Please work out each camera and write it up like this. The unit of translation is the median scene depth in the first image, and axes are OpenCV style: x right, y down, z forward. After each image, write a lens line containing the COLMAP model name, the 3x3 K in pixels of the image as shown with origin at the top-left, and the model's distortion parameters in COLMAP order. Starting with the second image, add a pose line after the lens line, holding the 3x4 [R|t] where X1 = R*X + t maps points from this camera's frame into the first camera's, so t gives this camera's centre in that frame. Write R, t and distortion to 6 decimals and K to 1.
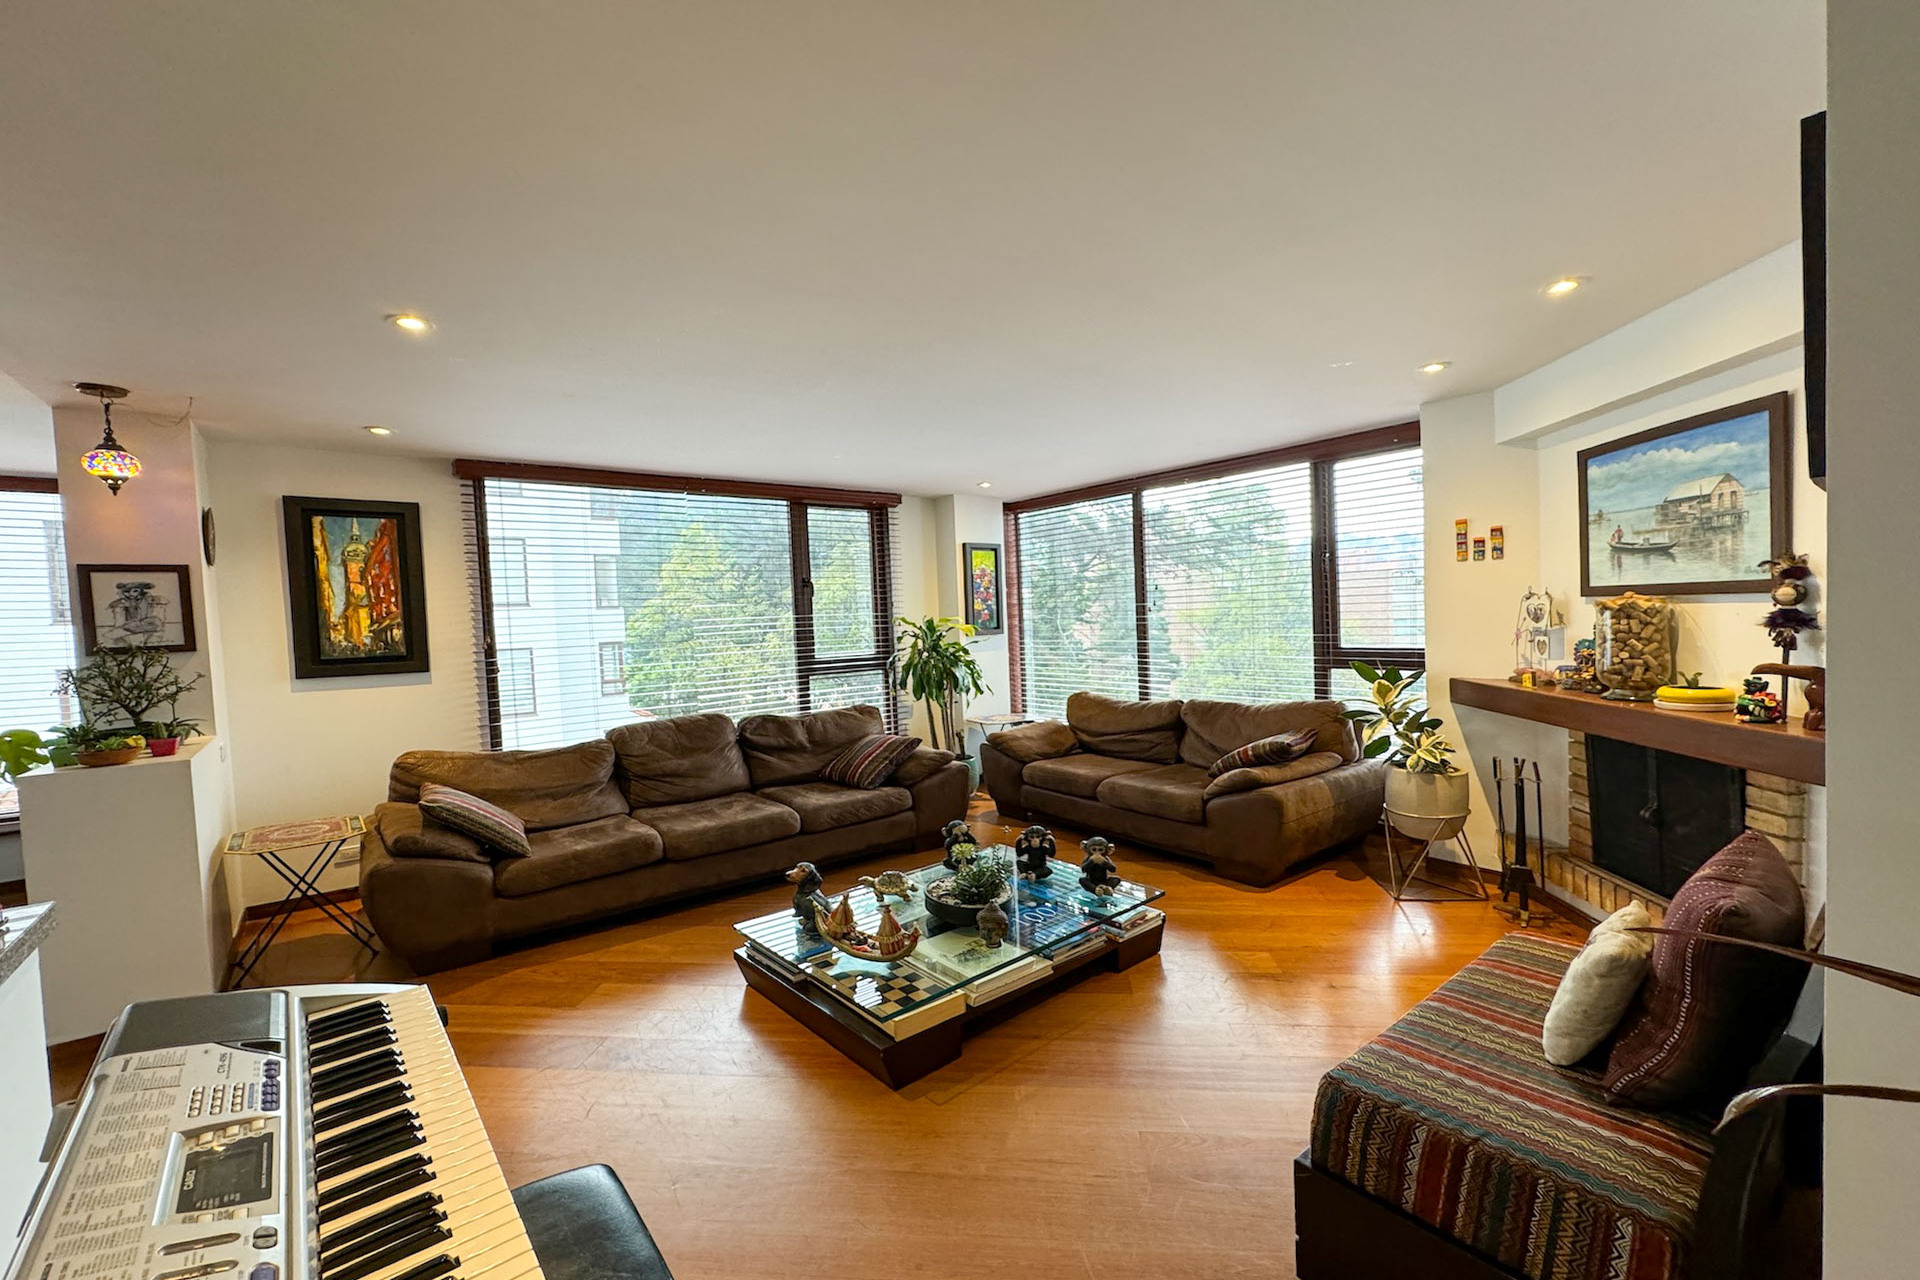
lens RADIAL K [[789.7, 0, 928.0], [0, 789.7, 648.7], [0, 0, 1]] dist [0.005927, -0.000403]
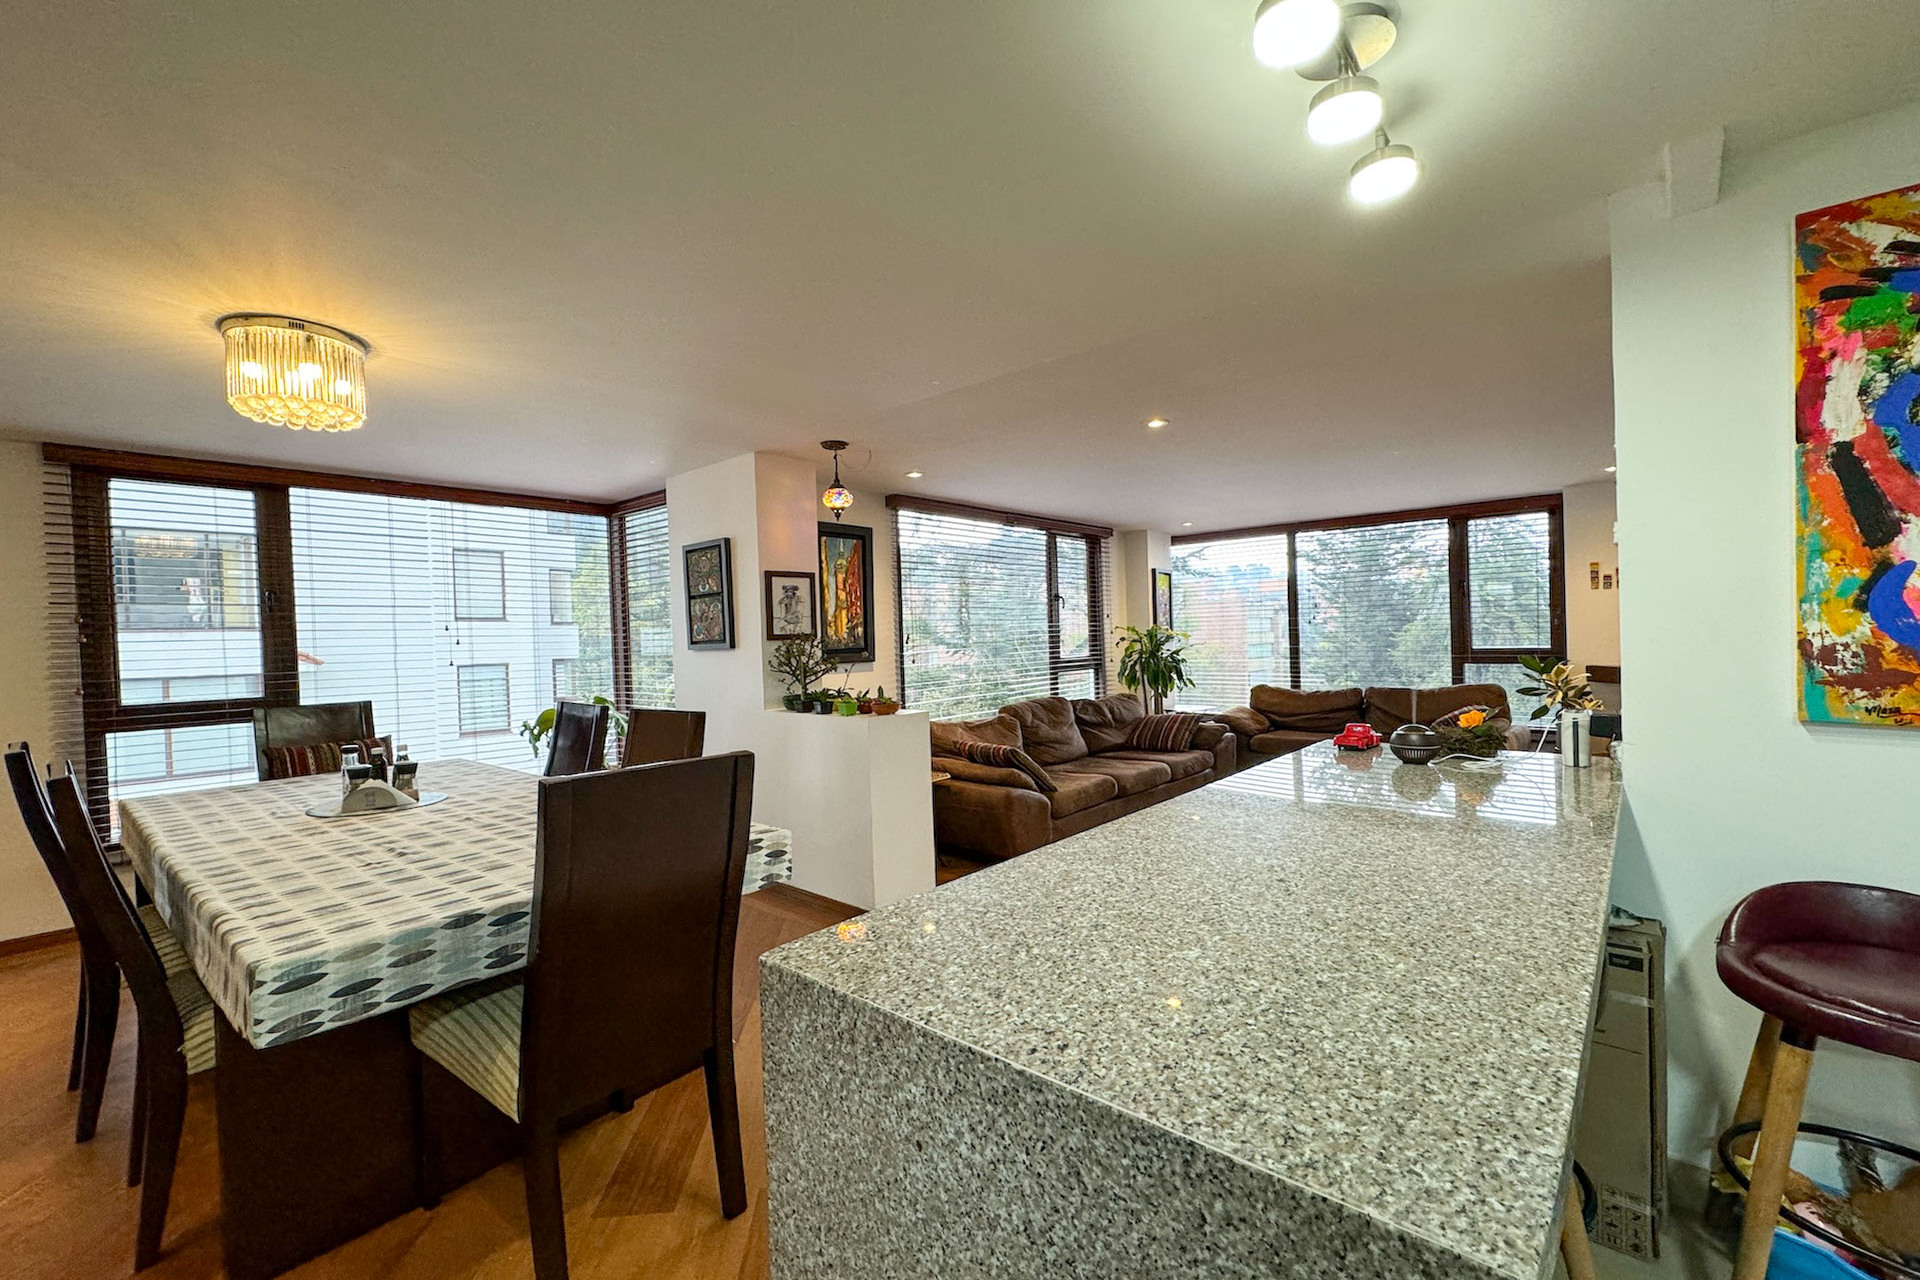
lens RADIAL K [[789.7, 0, 939.3], [0, 789.7, 649.2], [0, 0, 1]] dist [0.005927, -0.000403]
pose [[0.984727, 0.006713, 0.173978, -0.967171], [-0.001606, 0.999564, -0.029476, 0.060849], [-0.174100, 0.028746, 0.984308, -0.332167]]
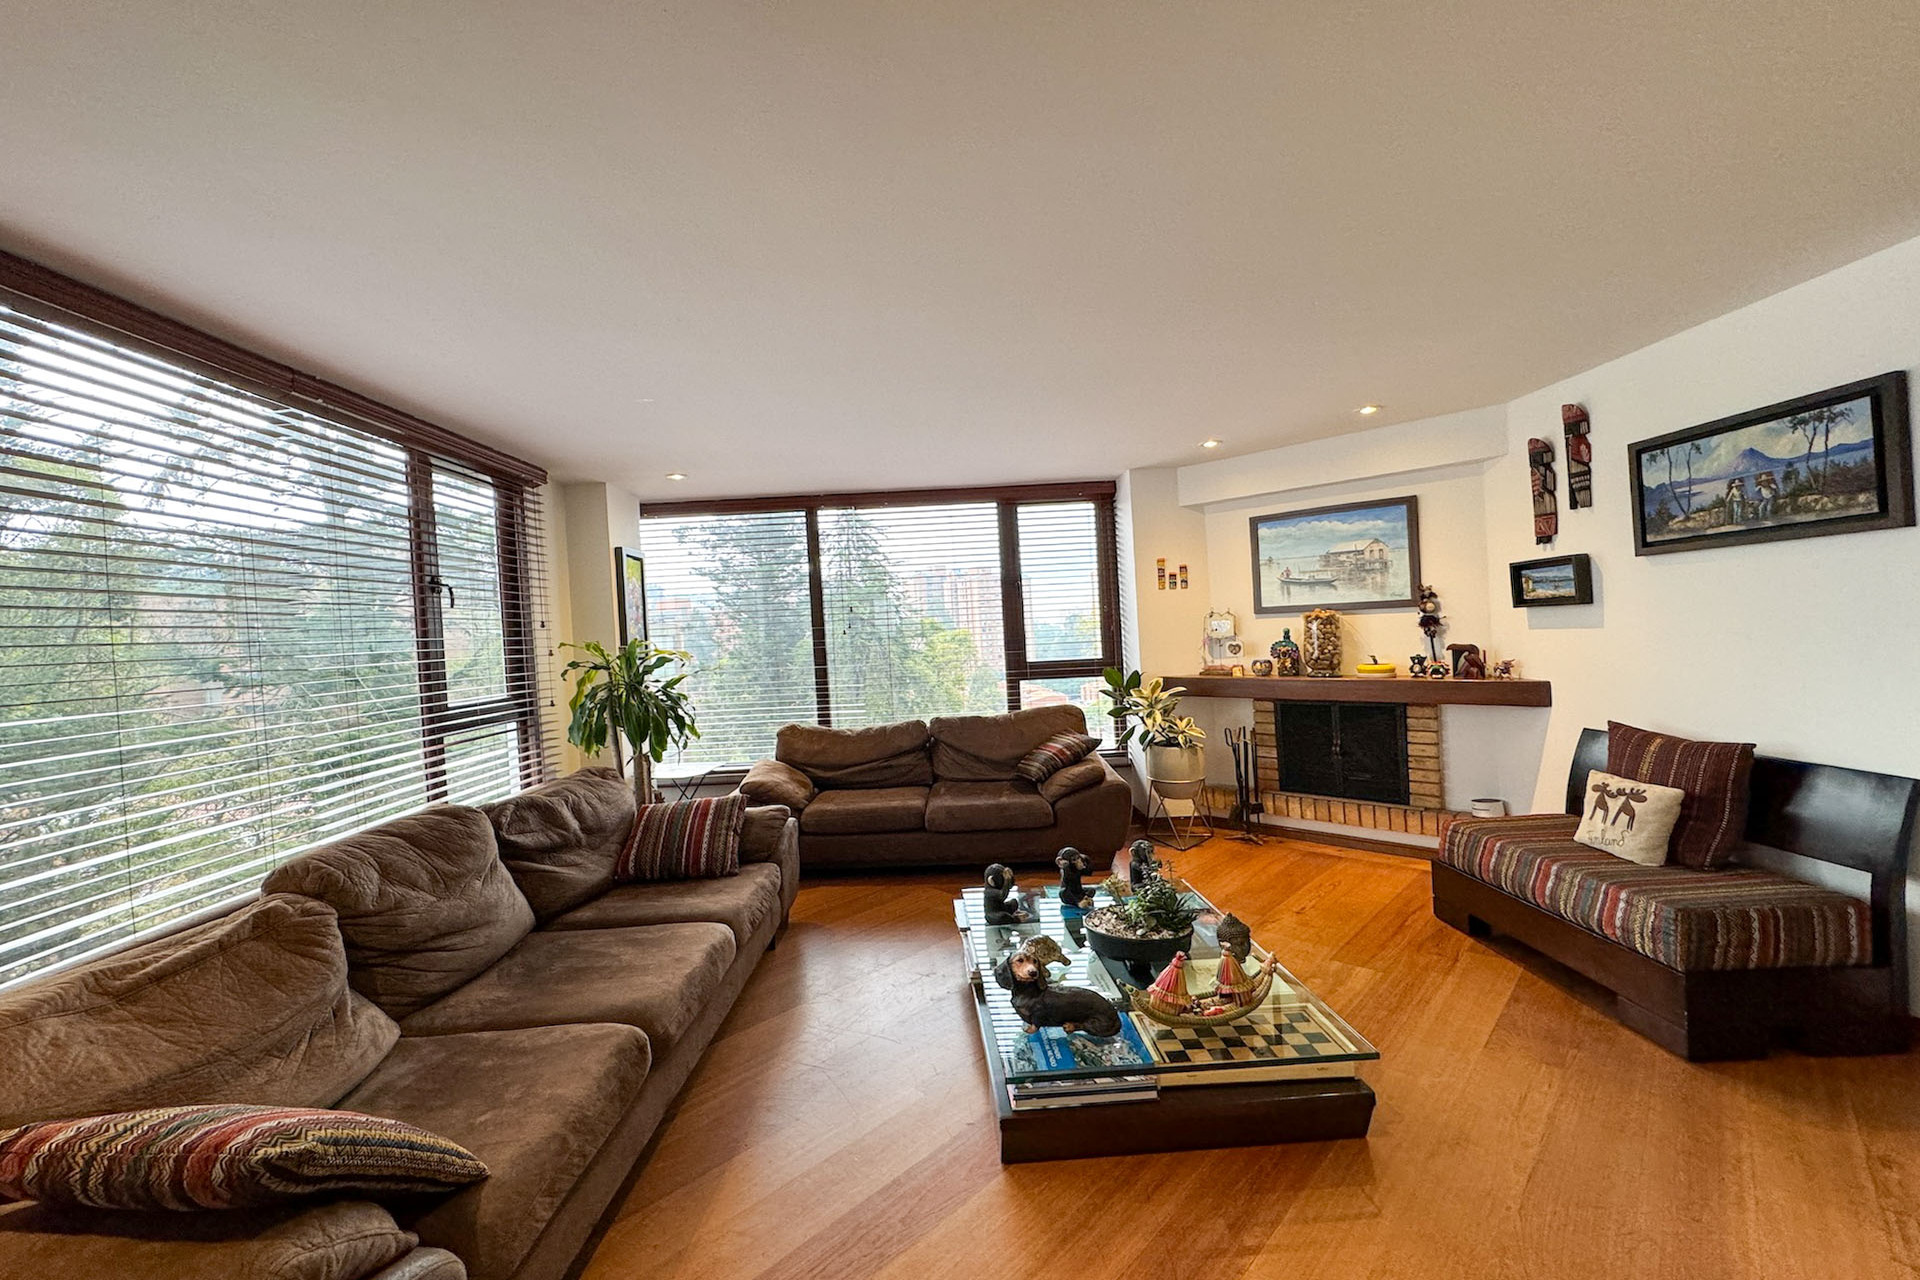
lens RADIAL K [[789.7, 0, 948.6], [0, 789.7, 641.2], [0, 0, 1]] dist [0.005927, -0.000403]
pose [[0.609056, -0.001304, 0.793126, -0.700466], [0.057999, 0.997395, -0.042899, 0.015740], [-0.791004, 0.072128, 0.607545, 0.545797]]
